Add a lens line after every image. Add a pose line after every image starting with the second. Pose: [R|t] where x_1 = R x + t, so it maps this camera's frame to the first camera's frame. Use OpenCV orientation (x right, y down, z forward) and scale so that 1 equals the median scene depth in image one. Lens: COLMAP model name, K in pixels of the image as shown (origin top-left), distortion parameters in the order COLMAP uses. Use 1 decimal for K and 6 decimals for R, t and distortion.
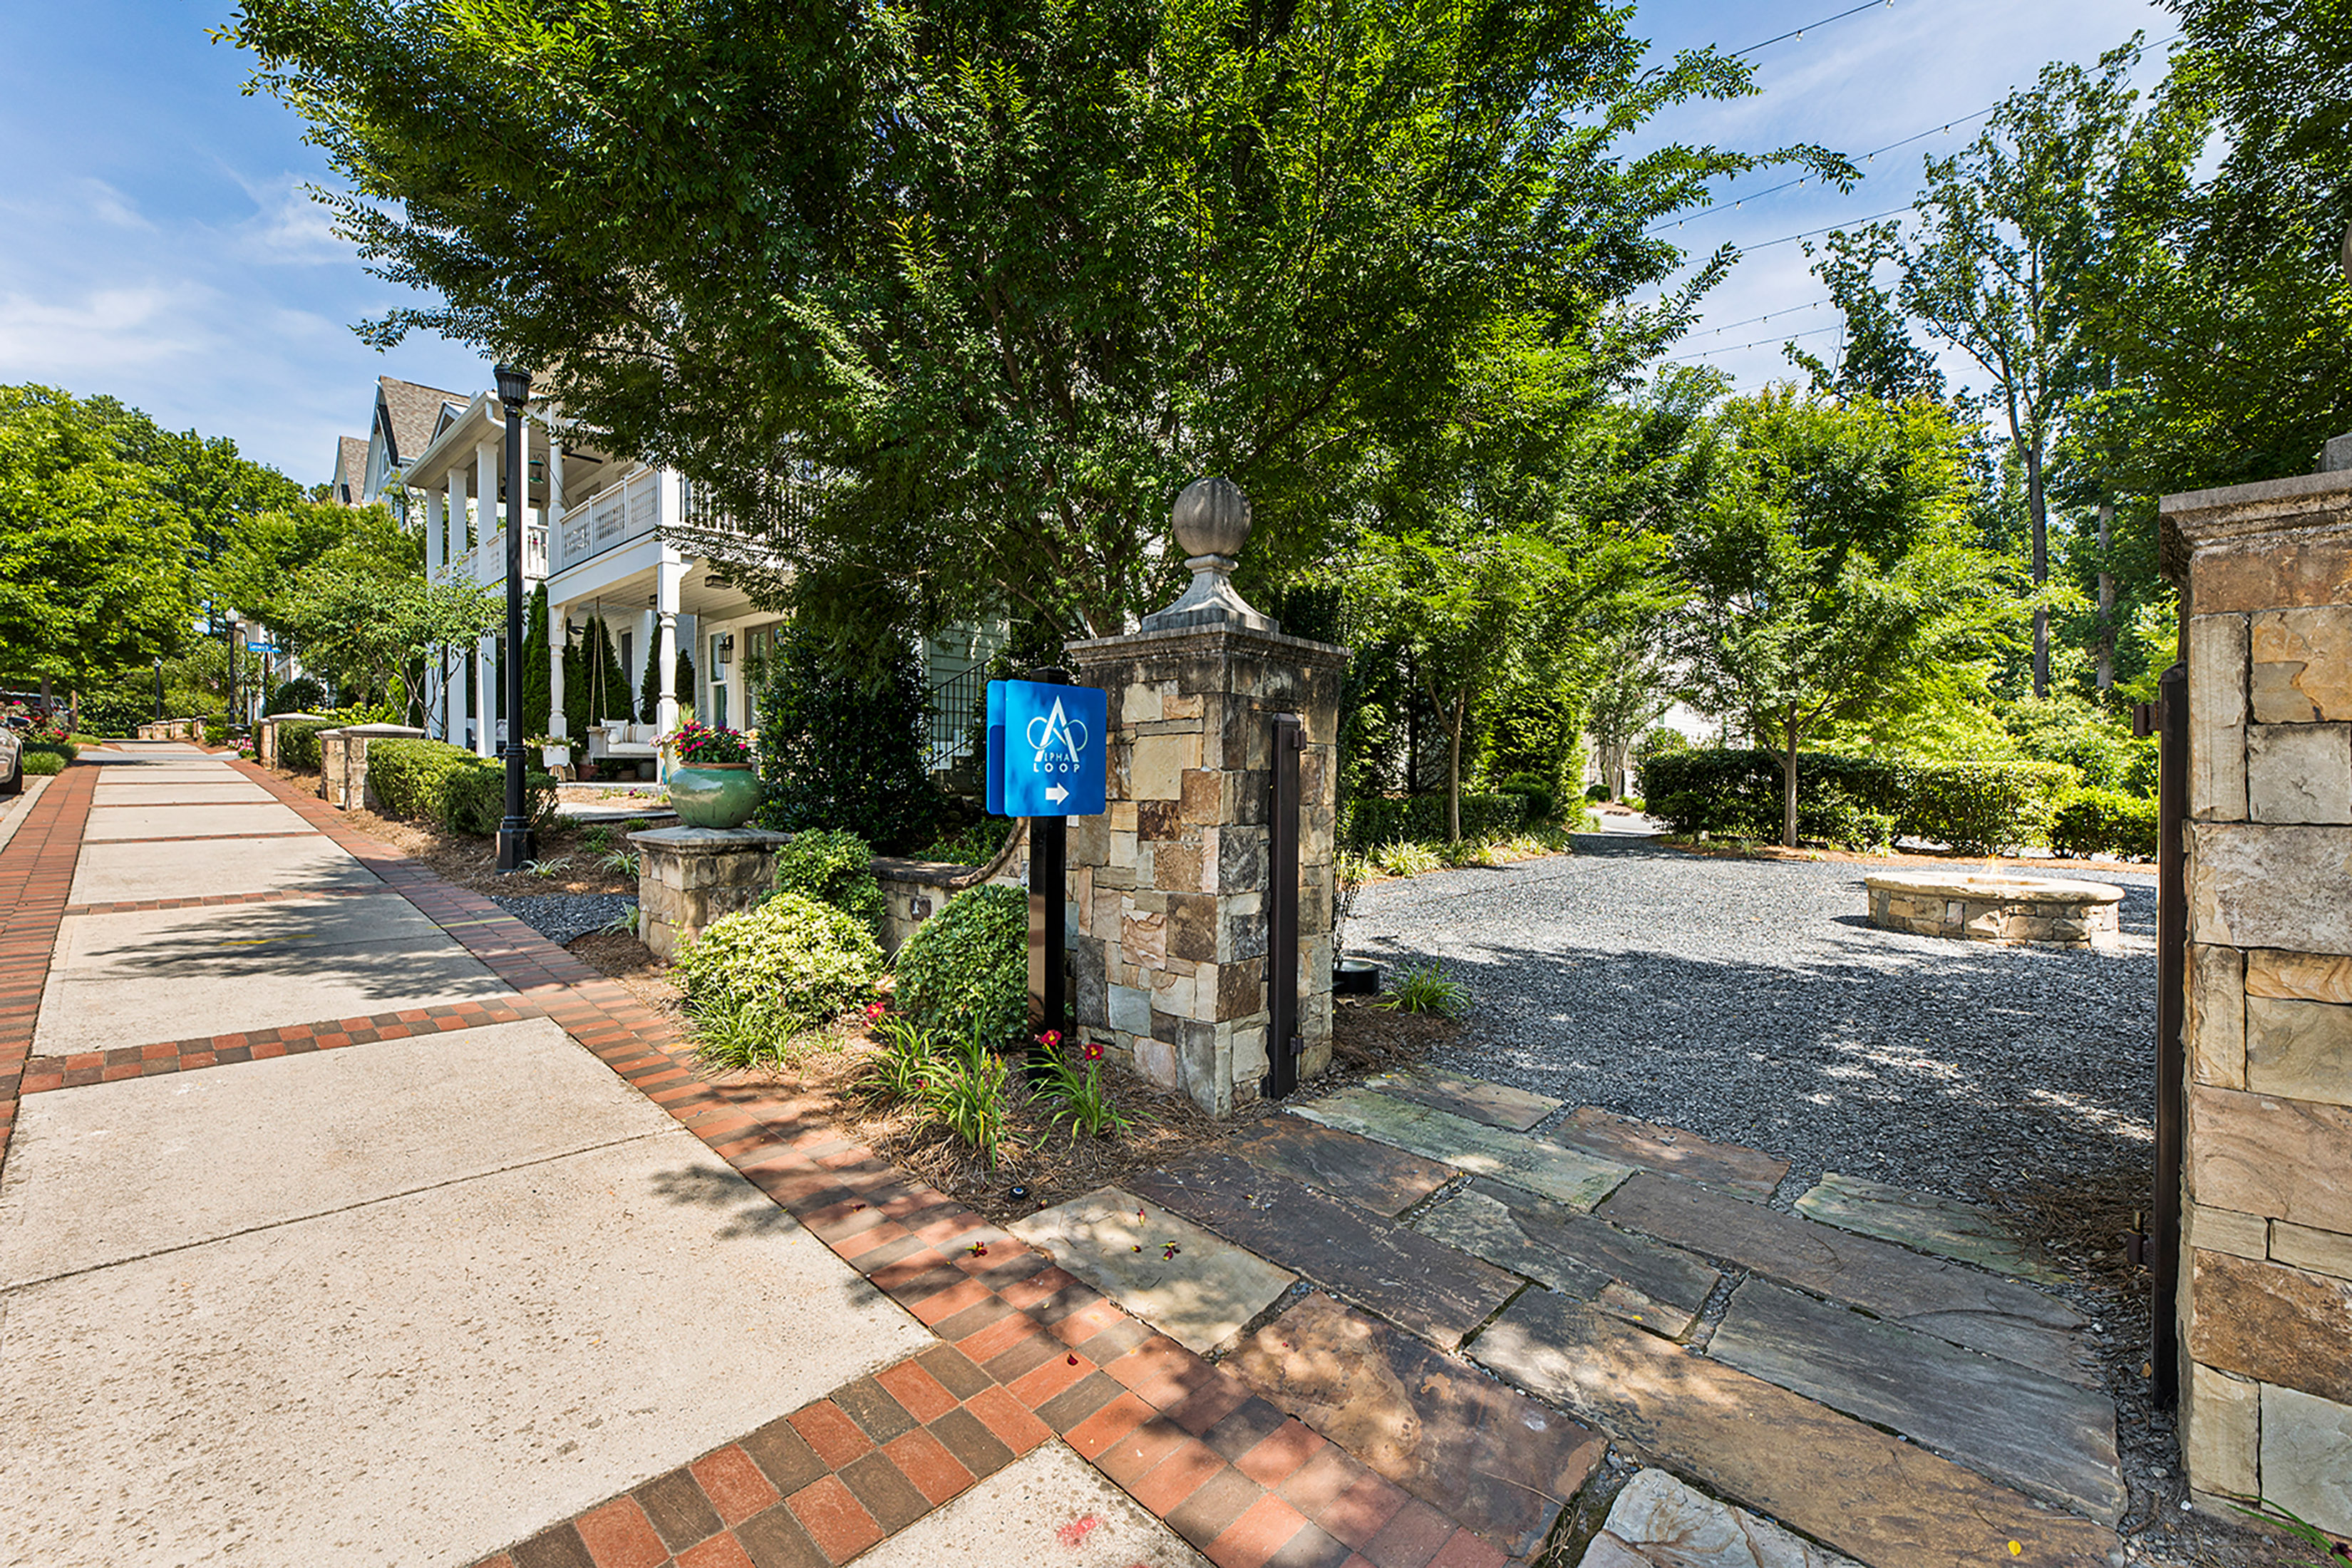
lens RADIAL K [[962.9, 0, 1176.0], [0, 962.9, 784.0], [0, 0, 1]] dist [0.017812, -0.000302]
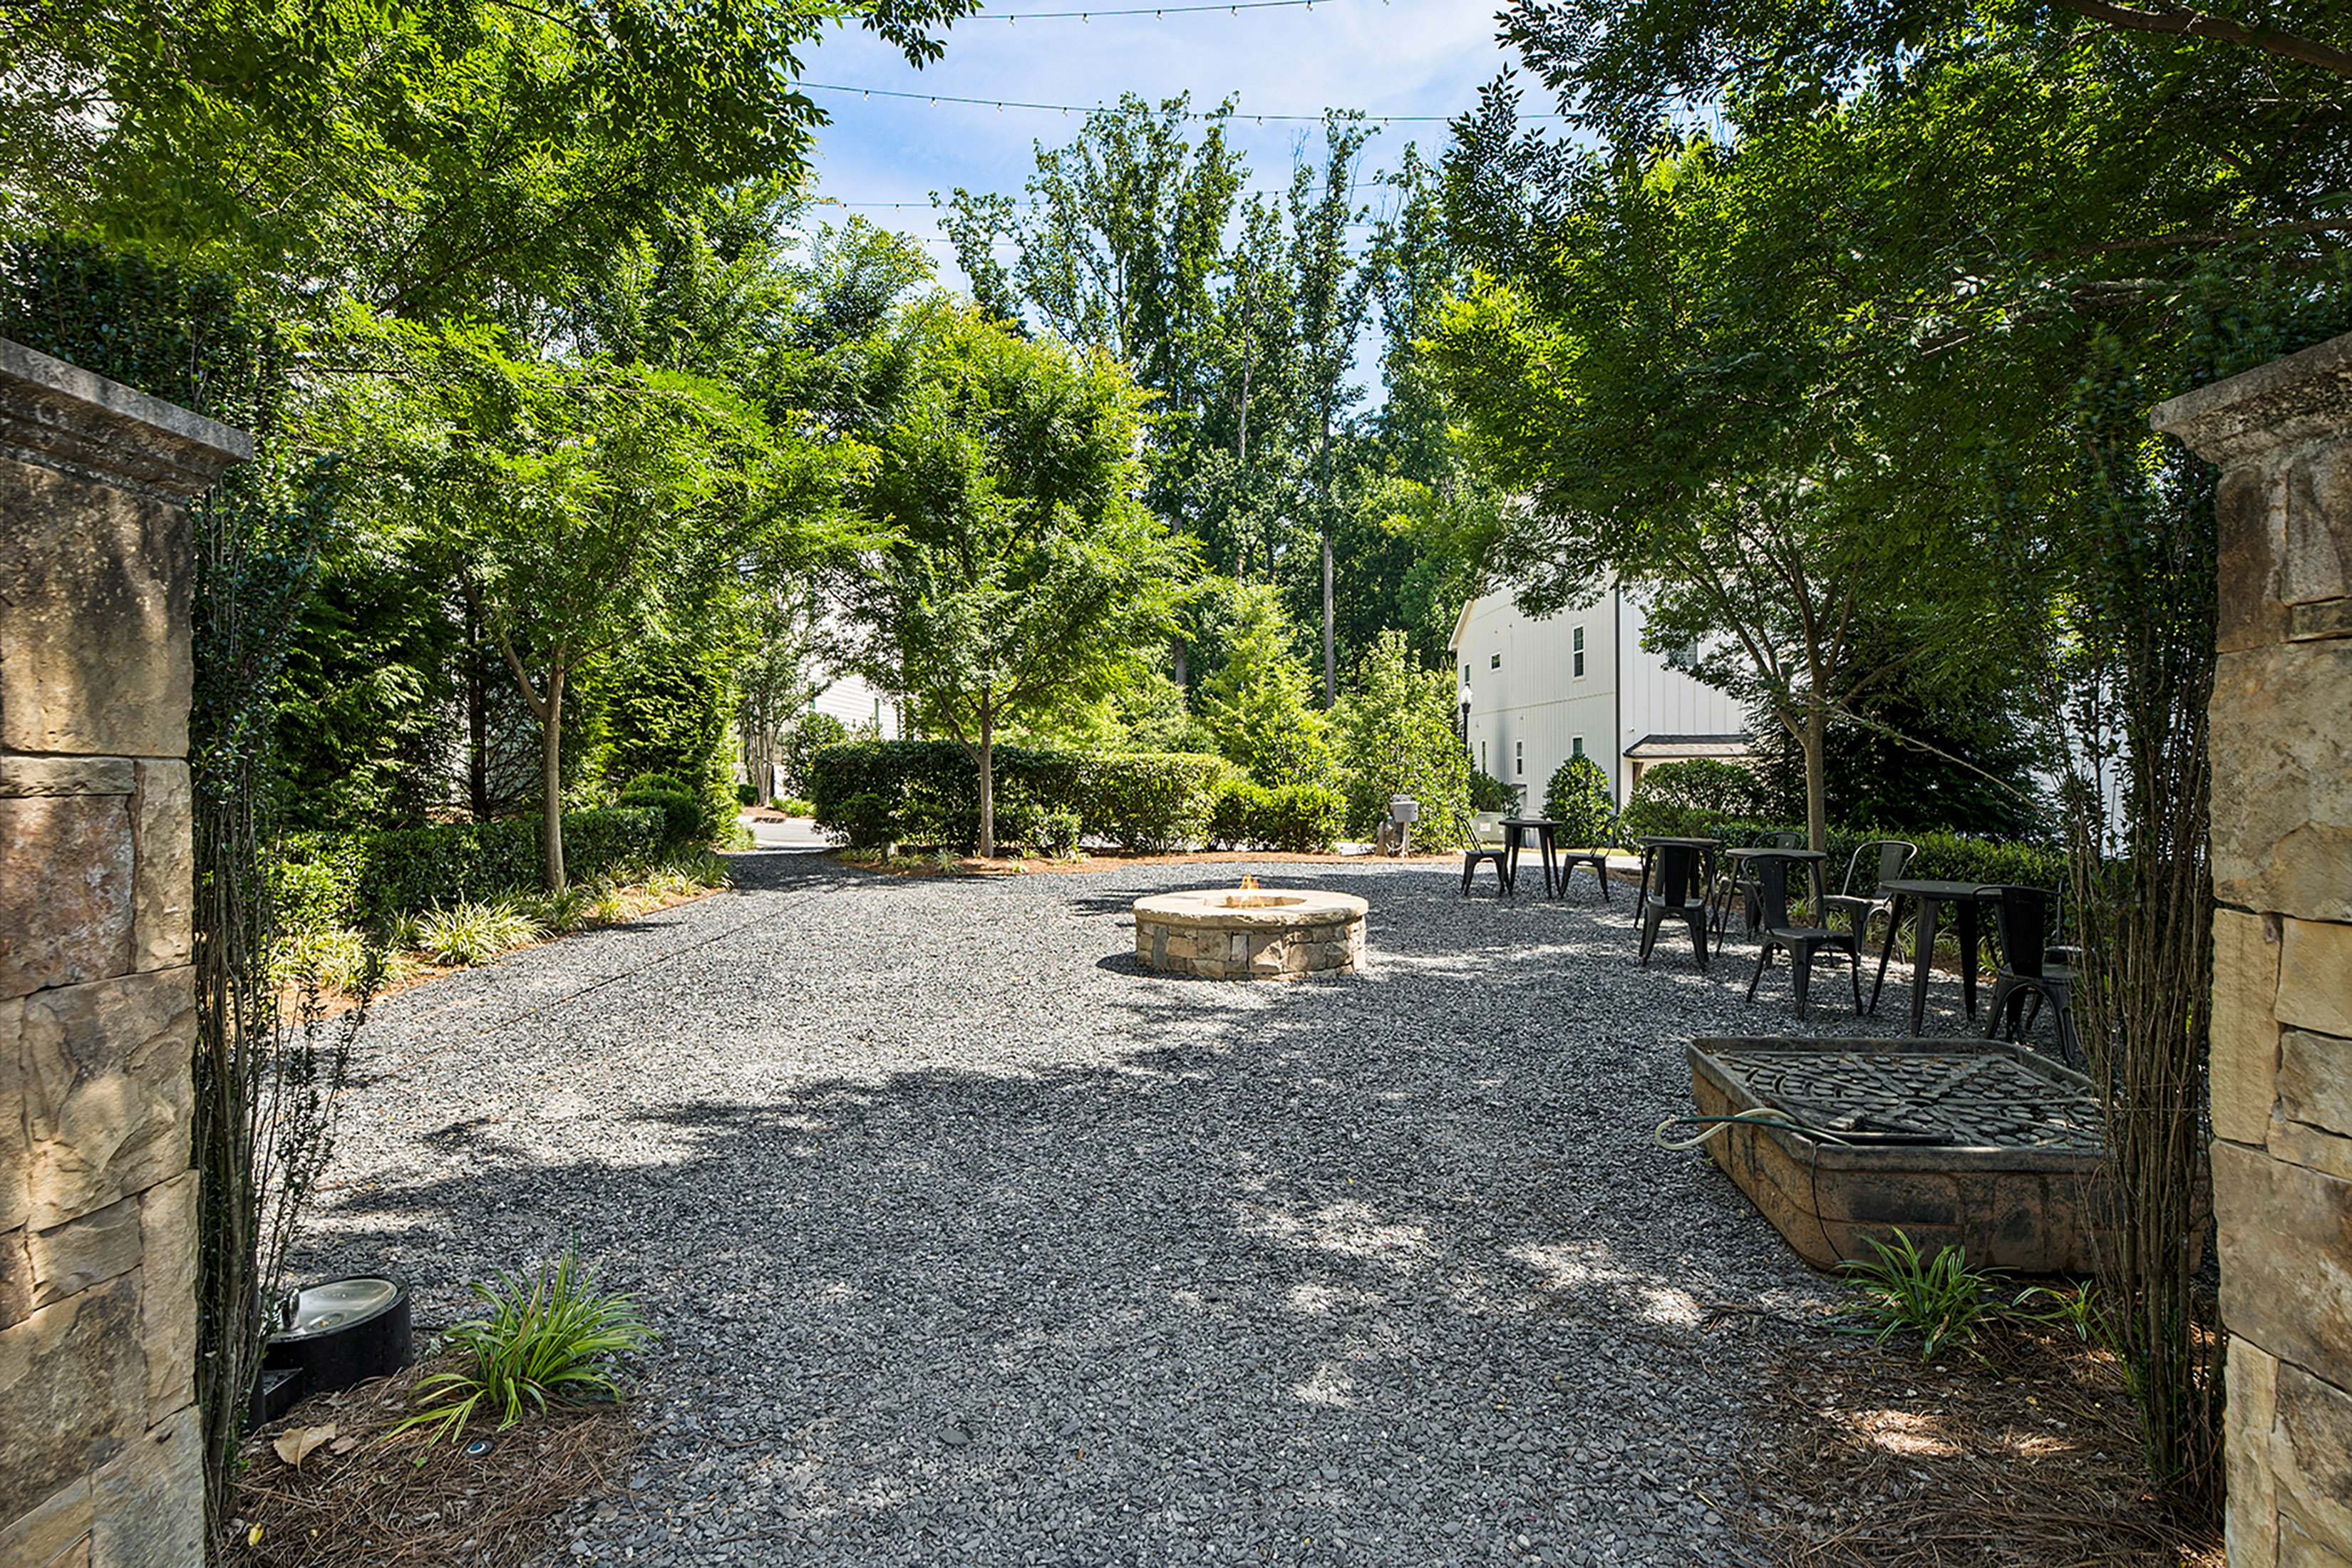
lens RADIAL K [[1183.4, 0, 1176.0], [0, 1183.4, 784.0], [0, 0, 1]] dist [-0.001896, 0.000294]
pose [[0.714430, -0.028537, 0.699125, 0.034894], [0.026305, 0.999557, 0.013920, -0.008081], [-0.699212, 0.008446, 0.714864, 0.146232]]
